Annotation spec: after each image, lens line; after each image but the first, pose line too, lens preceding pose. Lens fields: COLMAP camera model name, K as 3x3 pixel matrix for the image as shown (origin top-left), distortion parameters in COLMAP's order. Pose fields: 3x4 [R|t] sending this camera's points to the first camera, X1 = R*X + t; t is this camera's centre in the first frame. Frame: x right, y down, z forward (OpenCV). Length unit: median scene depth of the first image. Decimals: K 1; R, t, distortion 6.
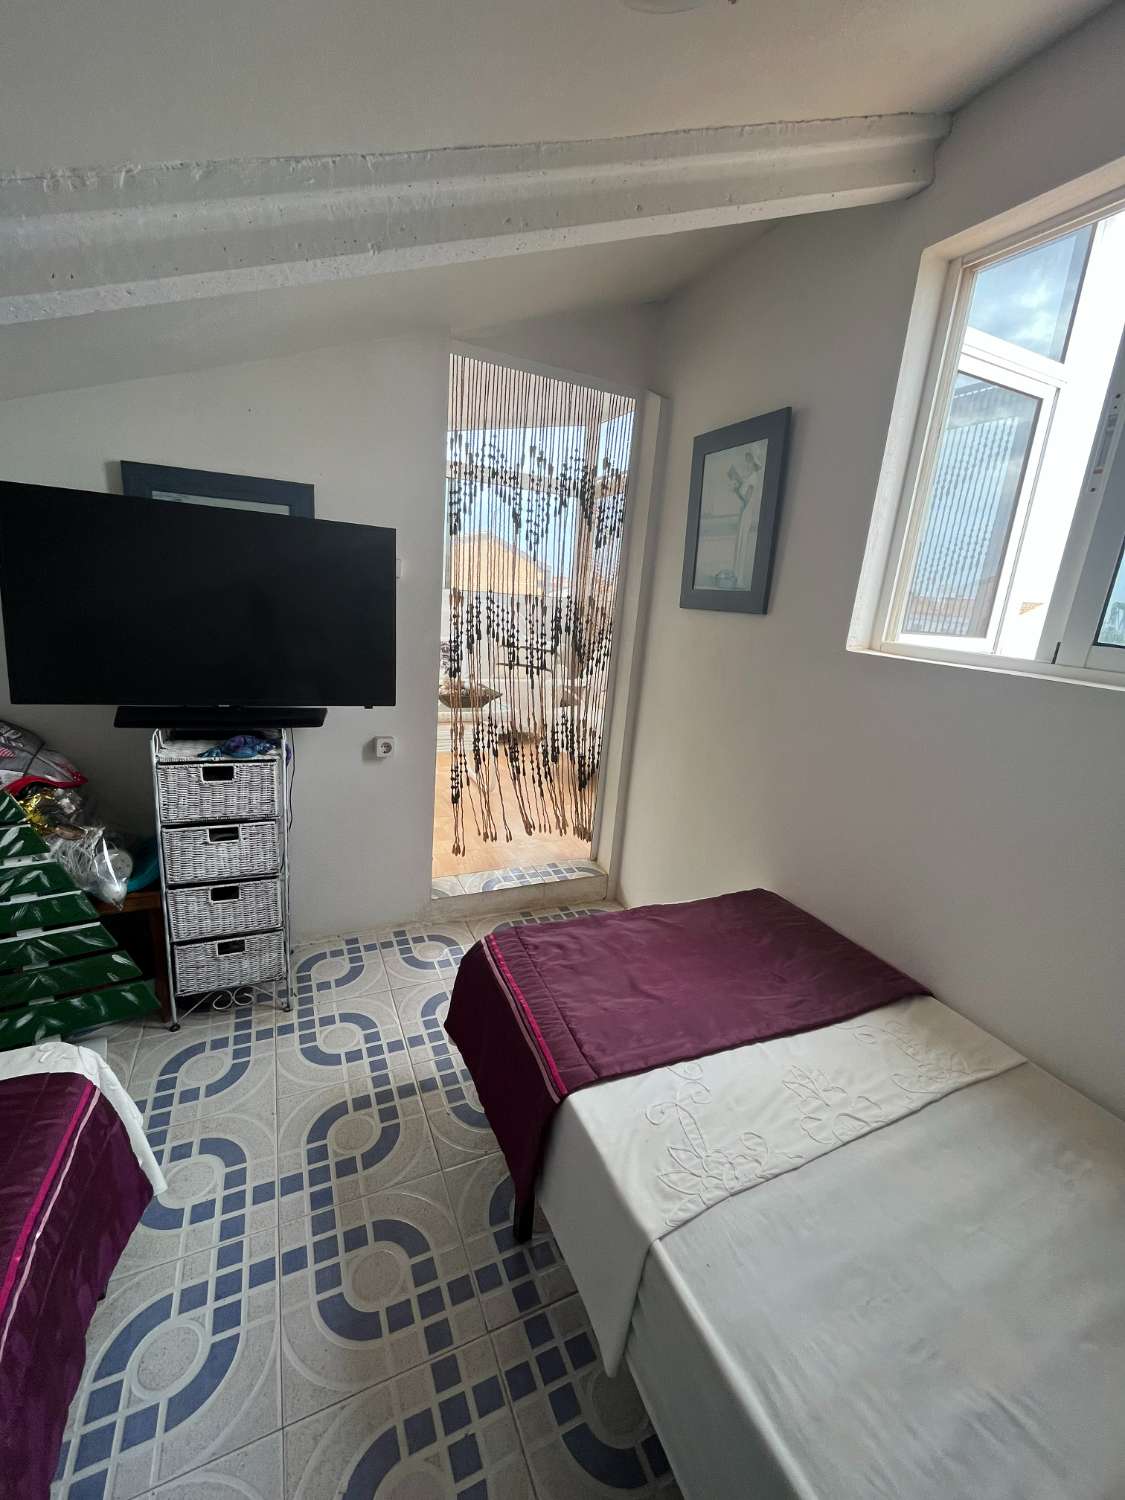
lens RADIAL K [[608.2, 0, 563.3], [0, 608.2, 747.2], [0, 0, 1]] dist [-0.002856, 0.000484]
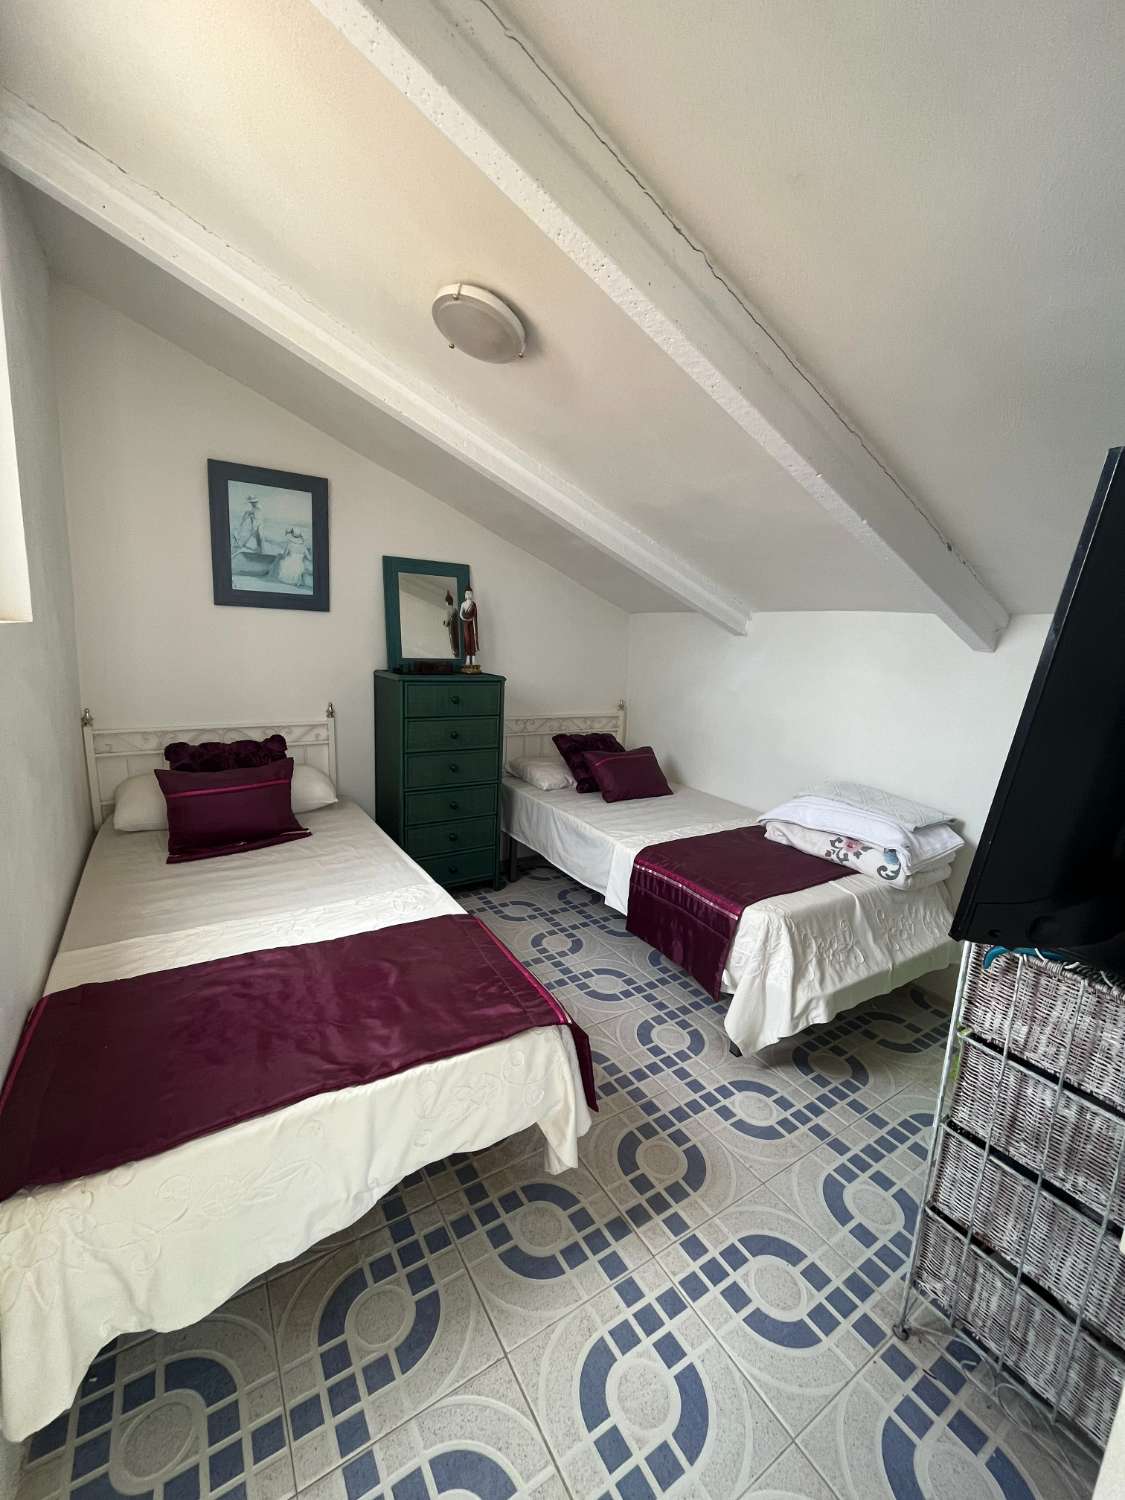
lens RADIAL K [[608.2, 0, 563.3], [0, 608.2, 747.2], [0, 0, 1]] dist [-0.002856, 0.000484]
pose [[-0.982695, -0.105069, -0.152550, 0.039409], [-0.159788, 0.897424, 0.411216, -0.339786], [0.093696, 0.428475, -0.898682, 1.467883]]
